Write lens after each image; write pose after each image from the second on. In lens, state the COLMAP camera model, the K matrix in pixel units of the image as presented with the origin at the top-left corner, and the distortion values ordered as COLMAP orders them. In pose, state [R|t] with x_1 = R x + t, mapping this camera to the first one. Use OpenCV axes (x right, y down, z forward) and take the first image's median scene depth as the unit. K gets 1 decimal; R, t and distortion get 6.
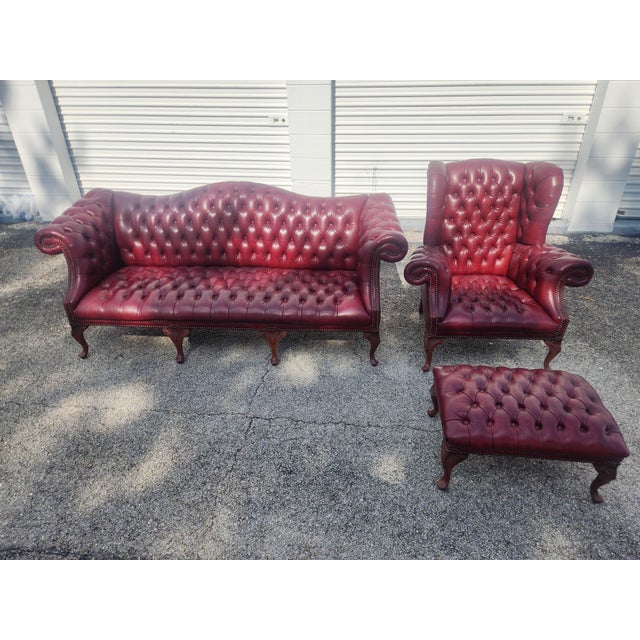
lens RADIAL K [[447.4, 0, 324.0], [0, 447.4, 316.7], [0, 0, 1]] dist [0.058168, -0.055080]
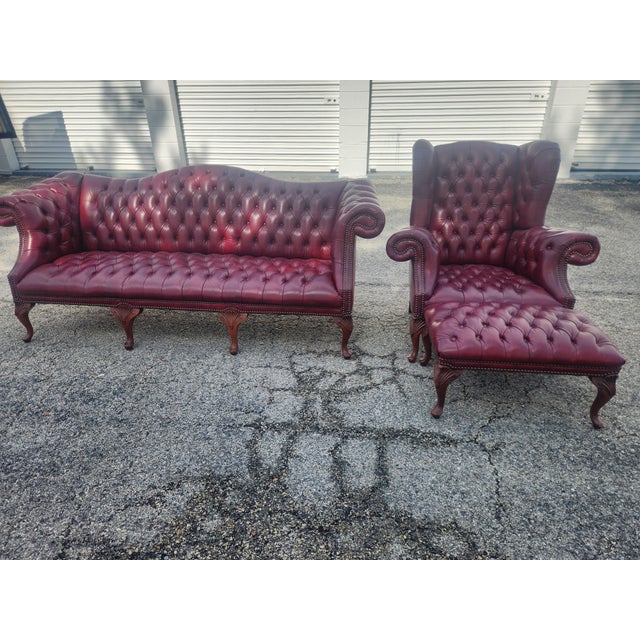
lens RADIAL K [[447.4, 0, 318.0], [0, 447.4, 322.0], [0, 0, 1]] dist [0.058168, -0.055080]
pose [[0.997921, 0.028137, -0.057976, 0.100515], [-0.036413, 0.988460, -0.147041, 0.163040], [0.053169, 0.148847, 0.987430, 0.129358]]
